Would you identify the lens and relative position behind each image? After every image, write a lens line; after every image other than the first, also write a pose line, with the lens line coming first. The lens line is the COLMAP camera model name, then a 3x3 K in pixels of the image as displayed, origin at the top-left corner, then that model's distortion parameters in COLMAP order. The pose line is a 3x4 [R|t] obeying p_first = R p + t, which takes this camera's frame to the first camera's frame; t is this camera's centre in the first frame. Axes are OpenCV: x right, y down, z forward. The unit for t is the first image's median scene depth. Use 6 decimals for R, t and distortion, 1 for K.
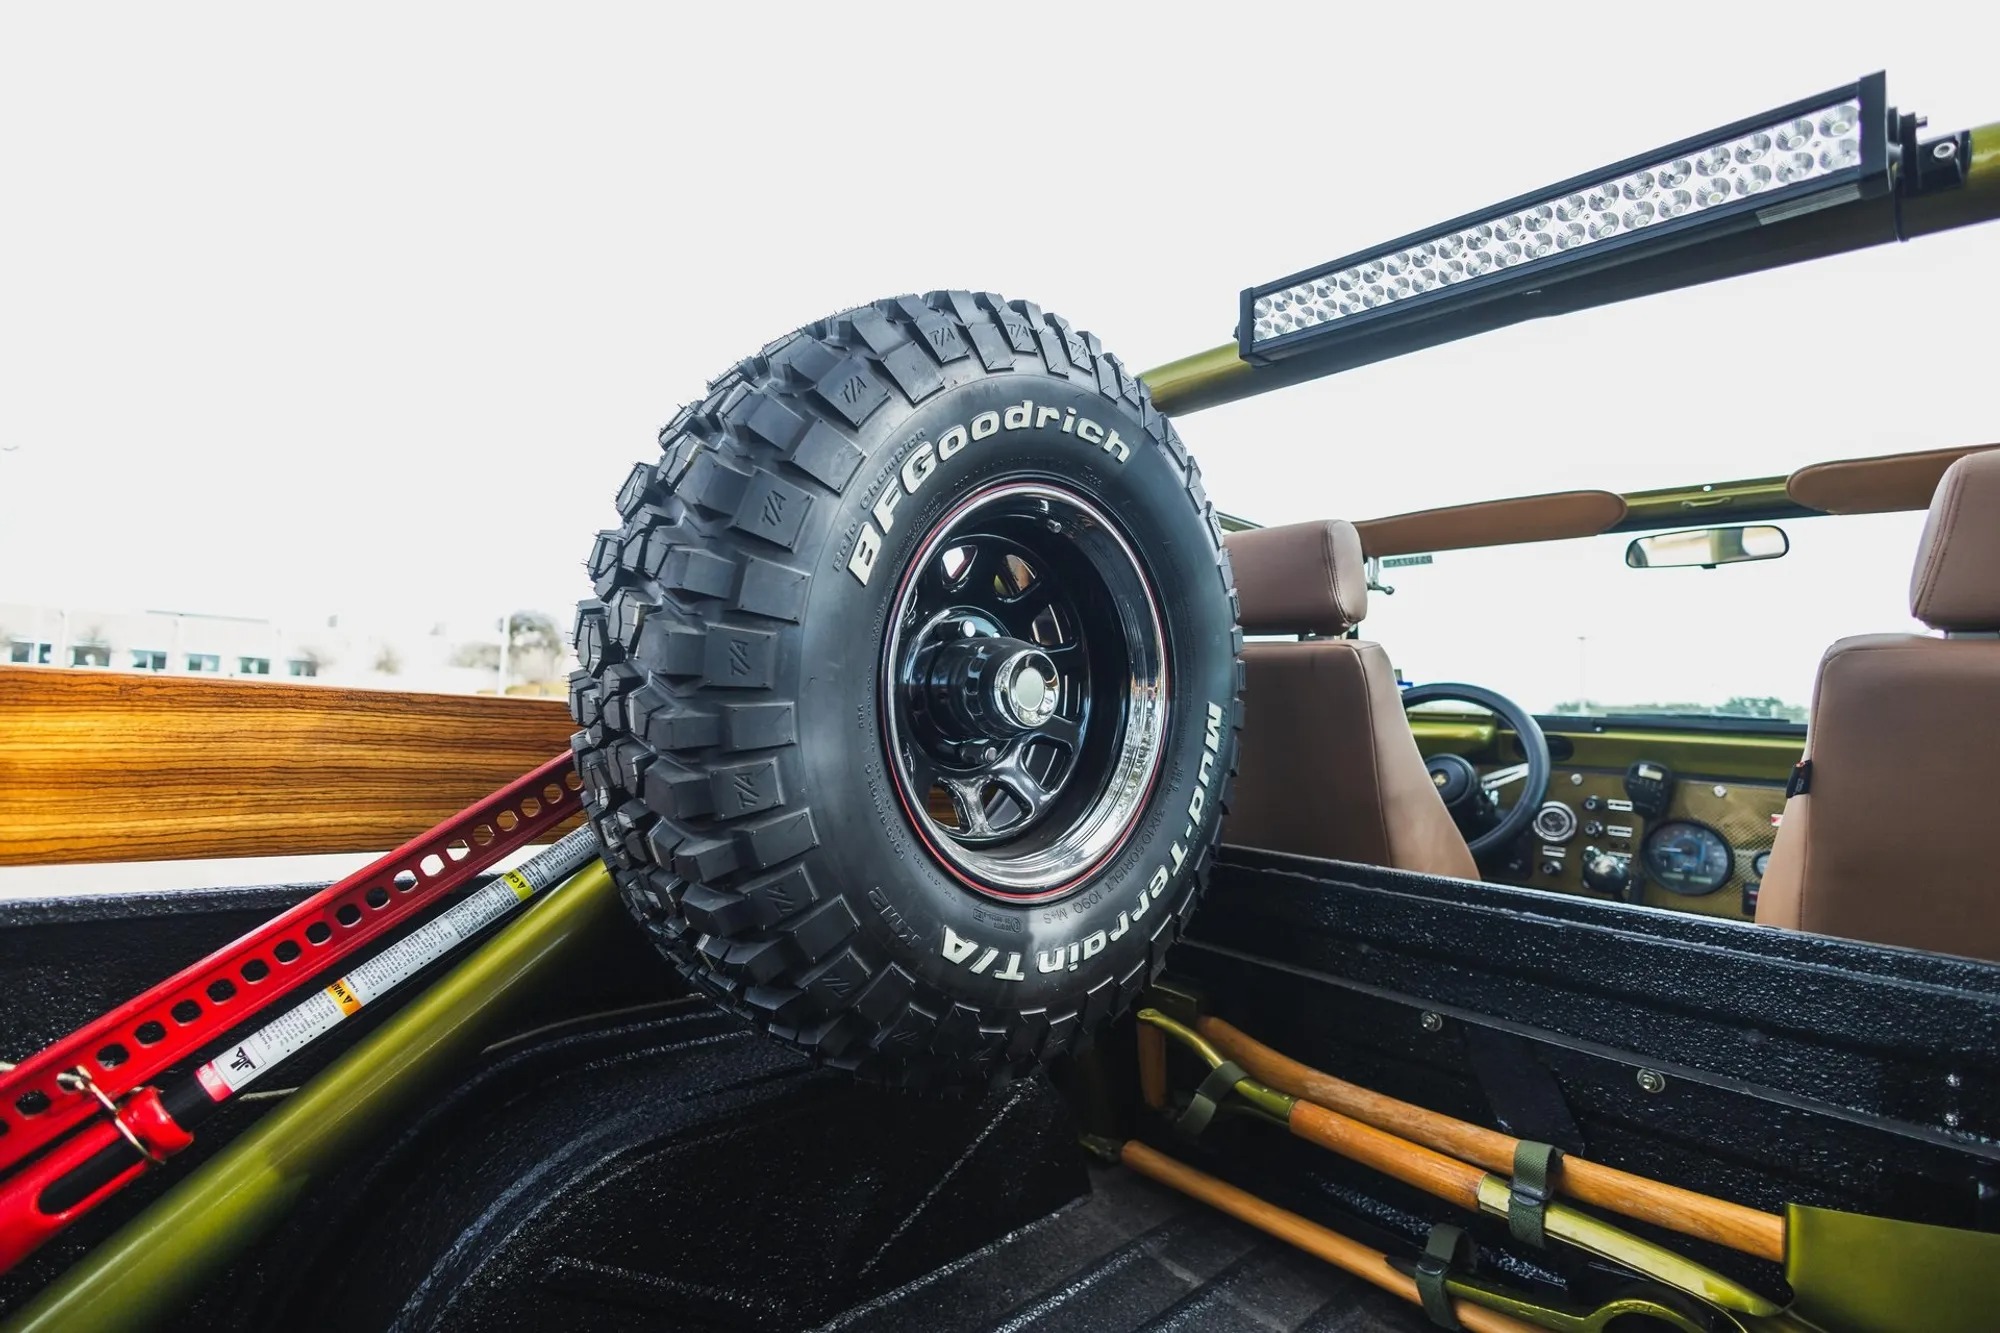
lens RADIAL K [[922.8, 0, 1000.0], [0, 922.8, 666.5], [0, 0, 1]] dist [0.008987, 0.000234]
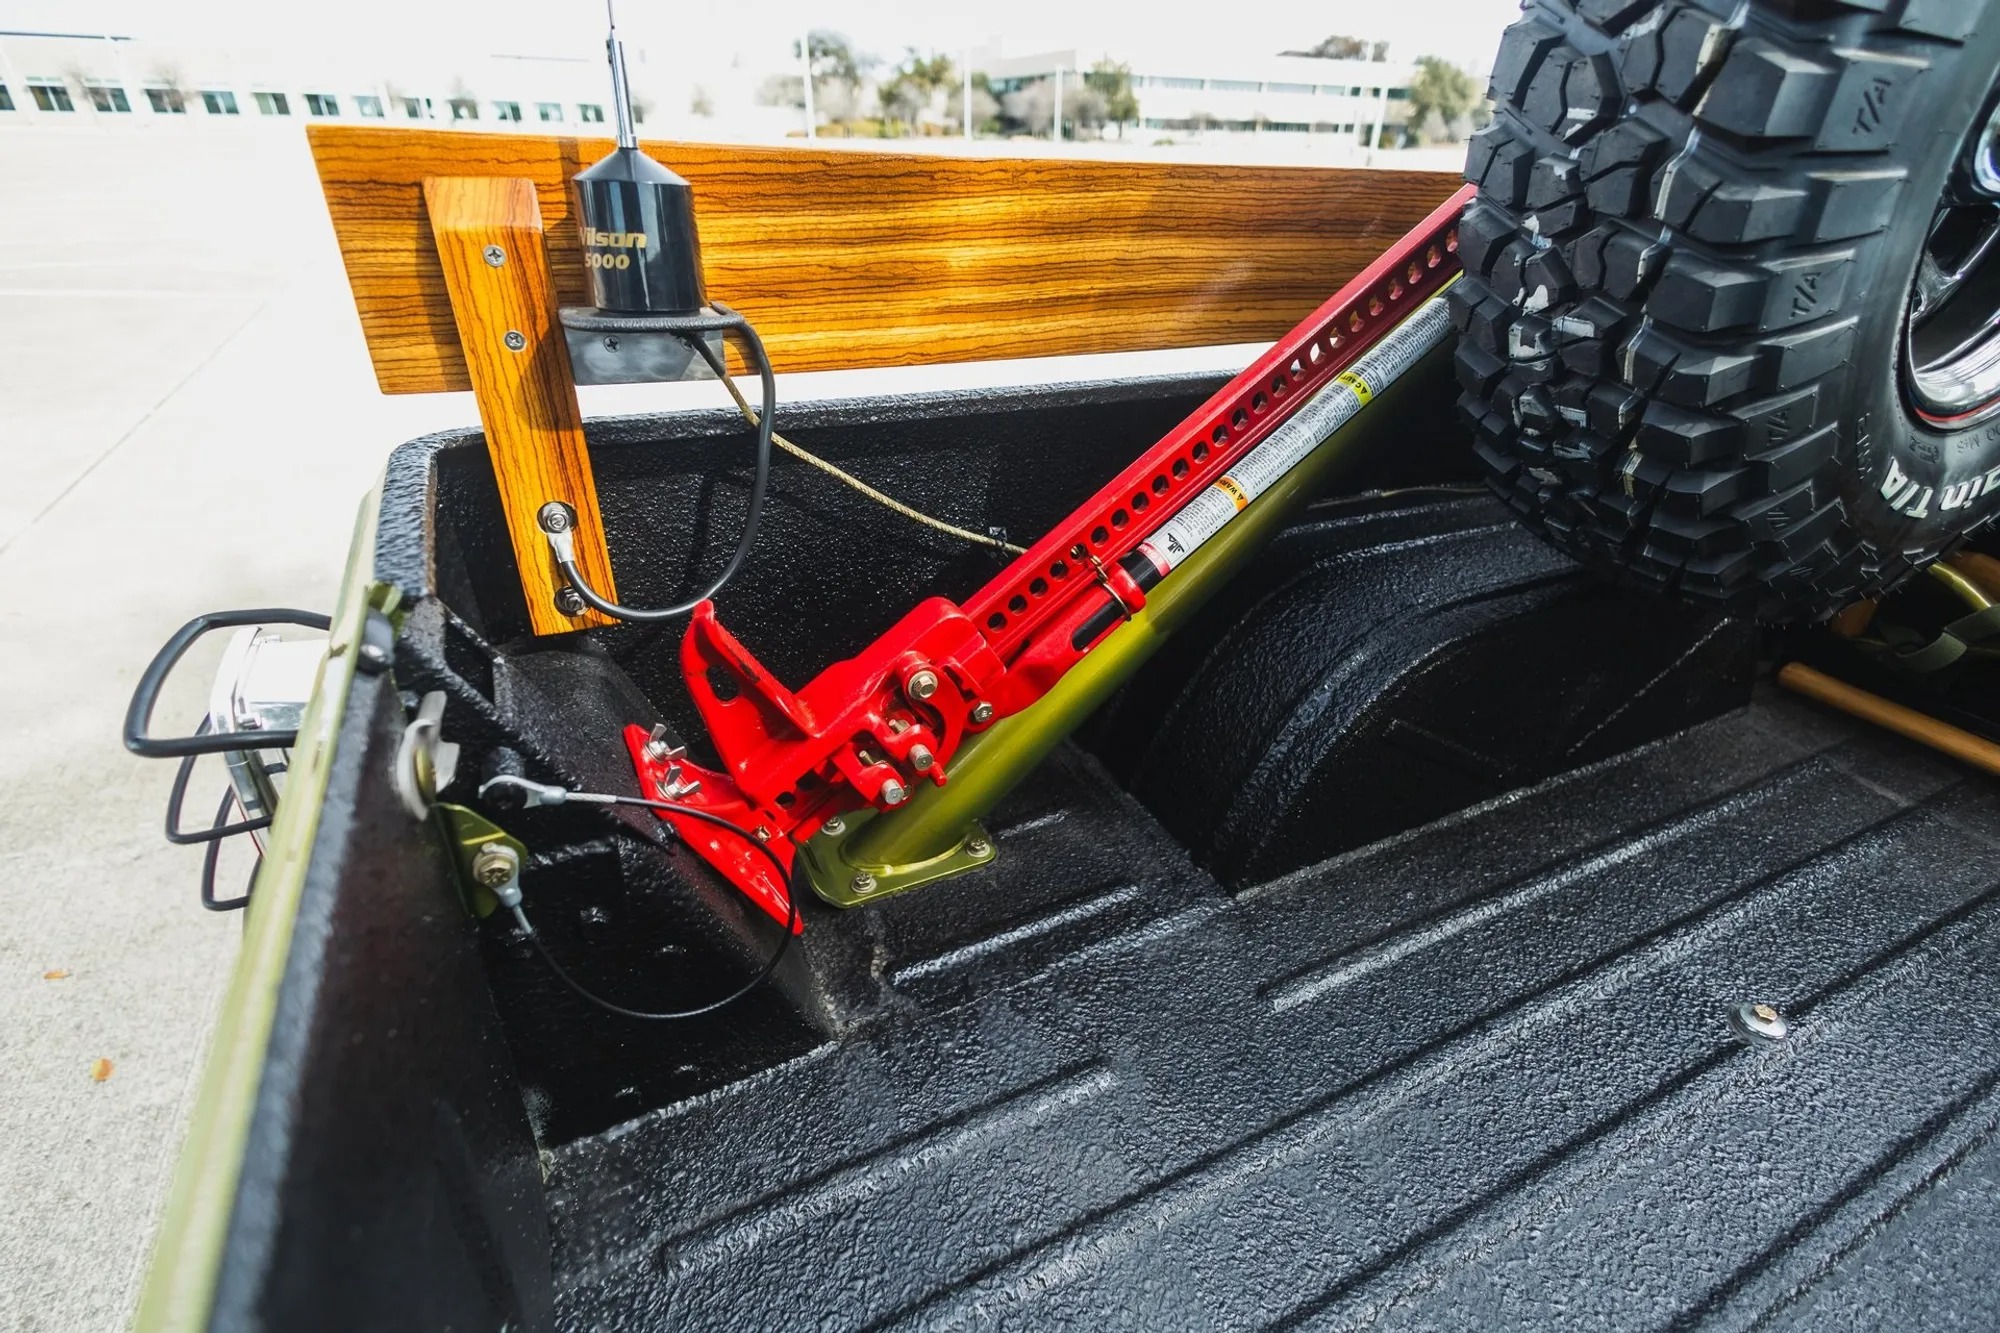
lens RADIAL K [[922.8, 0, 1000.0], [0, 922.8, 666.5], [0, 0, 1]] dist [0.008987, 0.000234]
pose [[0.949418, 0.124629, -0.288223, -0.563575], [0.048469, 0.848703, 0.526643, -0.046561], [0.310251, -0.513975, 0.799734, -0.039538]]
